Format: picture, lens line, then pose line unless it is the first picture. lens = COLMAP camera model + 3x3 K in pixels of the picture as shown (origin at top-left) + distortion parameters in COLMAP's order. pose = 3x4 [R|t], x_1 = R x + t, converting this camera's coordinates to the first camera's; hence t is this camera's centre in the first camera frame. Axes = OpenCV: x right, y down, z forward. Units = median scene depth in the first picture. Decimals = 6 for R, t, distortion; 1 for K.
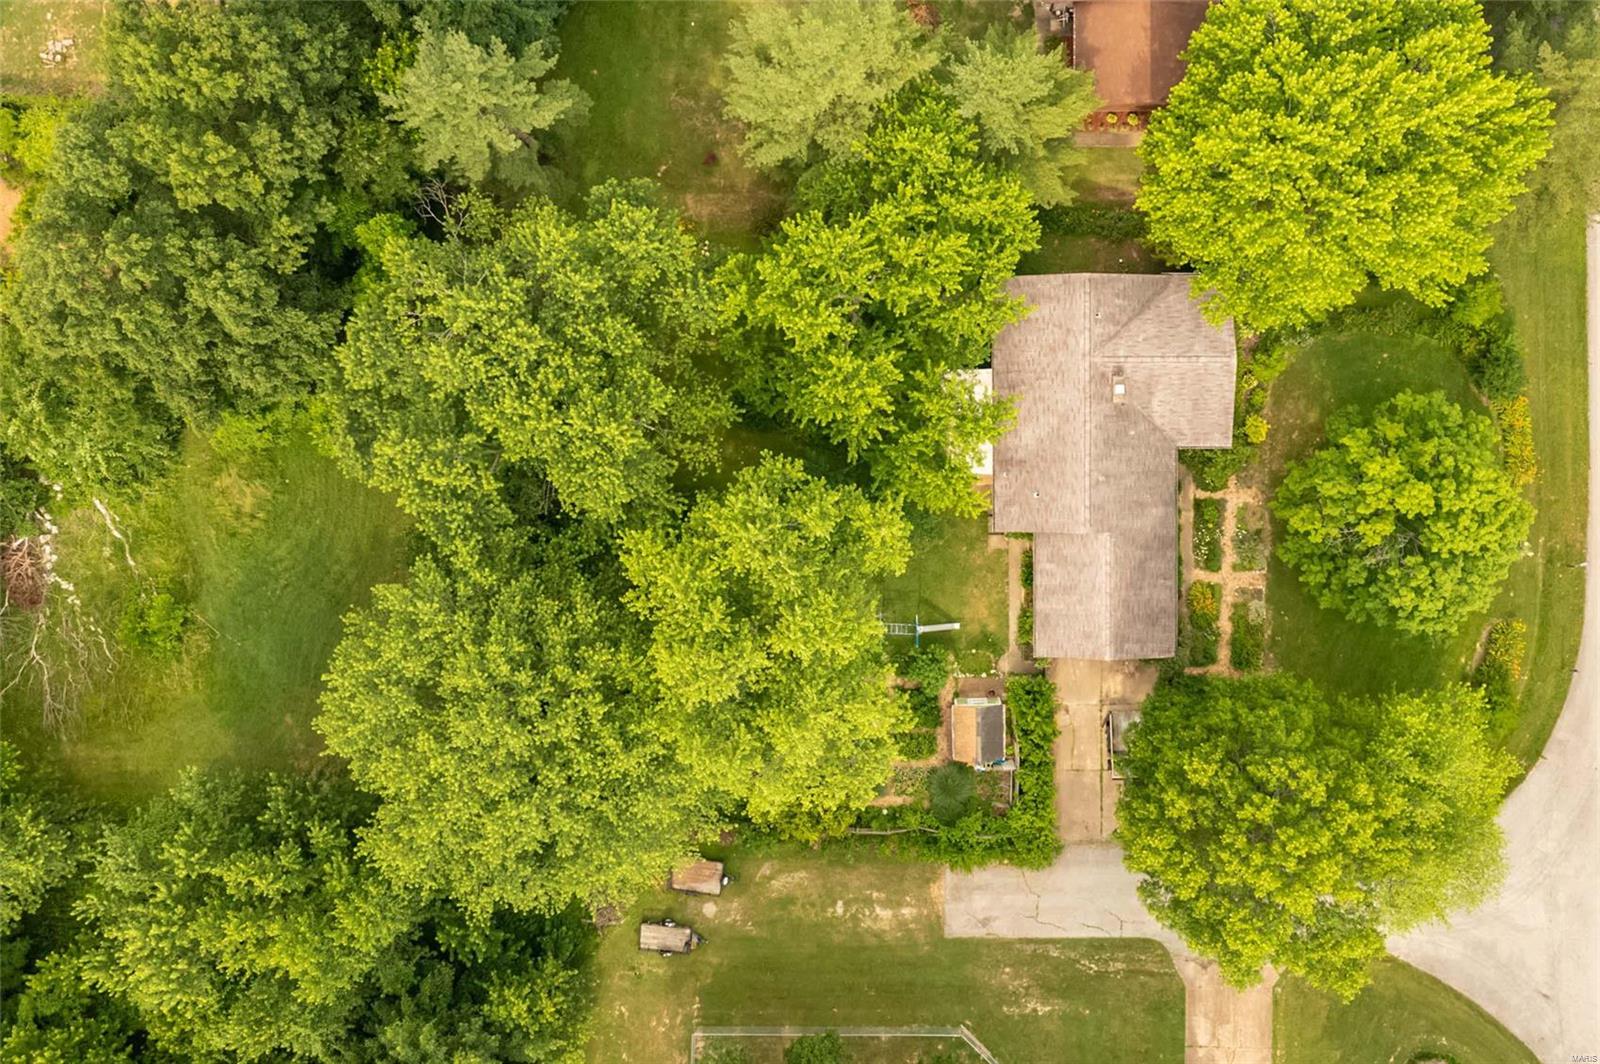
lens RADIAL K [[1284.6, 0, 852.3], [0, 1284.6, 532.1], [0, 0, 1]] dist [-0.022614, -0.002976]
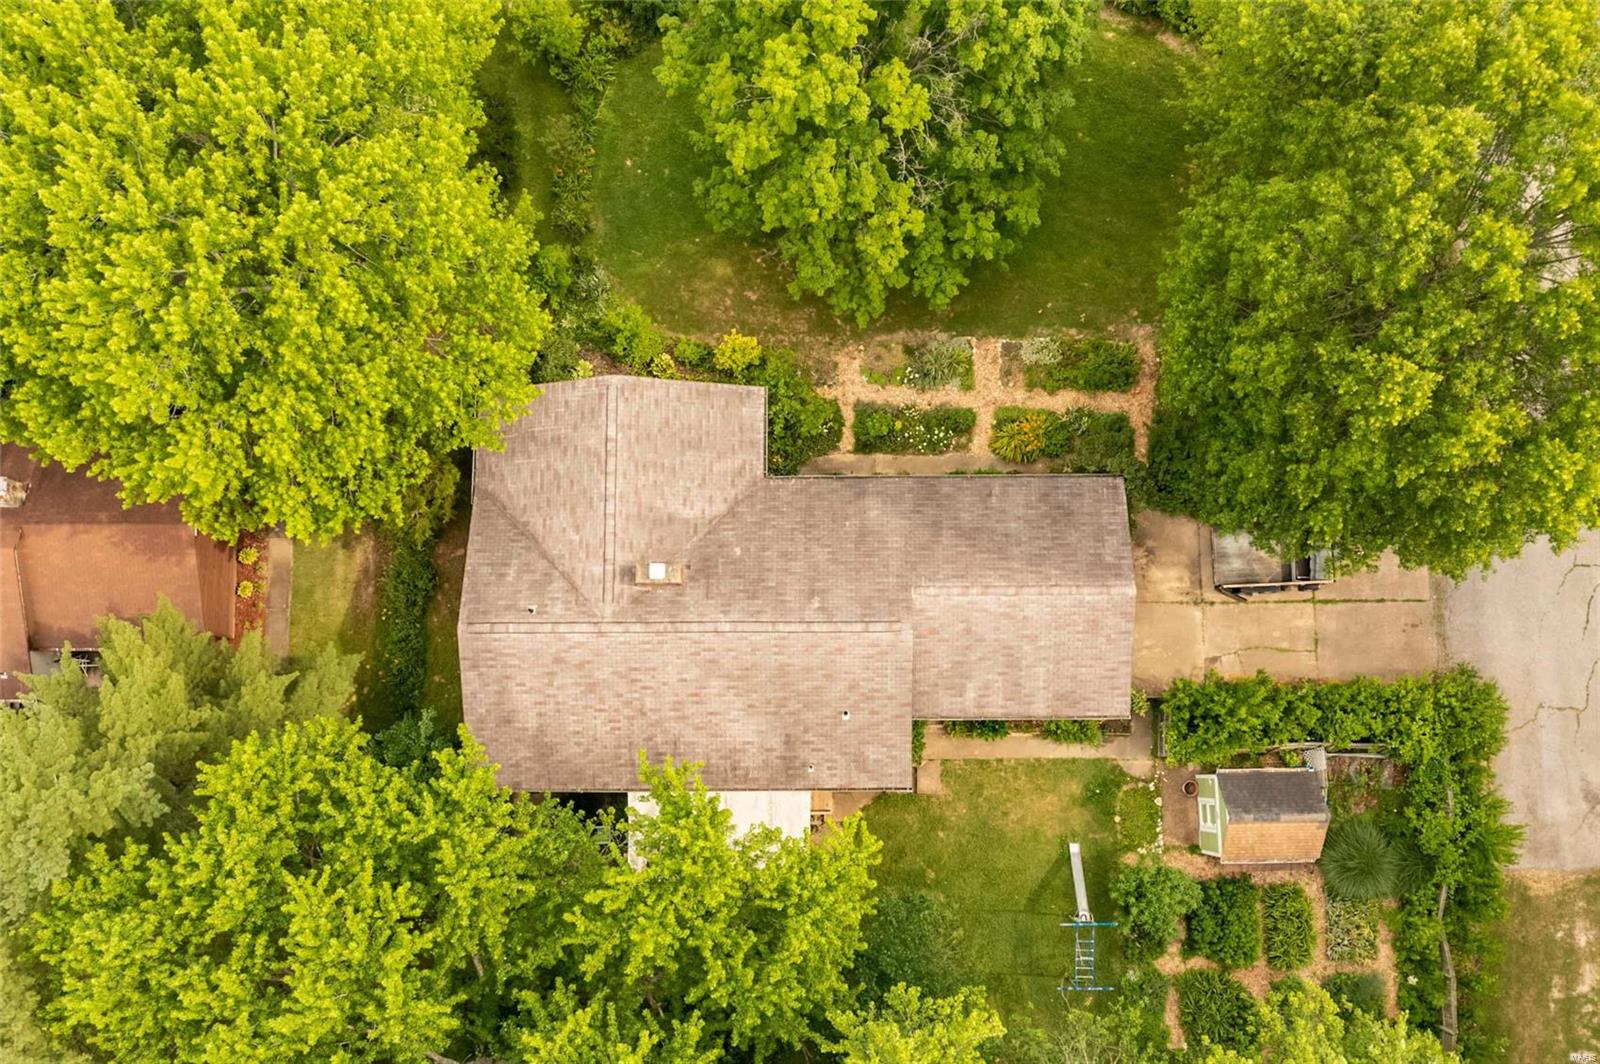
lens RADIAL K [[1284.6, 0, 852.3], [0, 1284.6, 532.1], [0, 0, 1]] dist [-0.022614, -0.002976]
pose [[0.005795, -0.967406, 0.253165, 0.077619], [0.998686, -0.007294, -0.050734, 0.003459], [0.050927, 0.253126, 0.966092, 0.427945]]
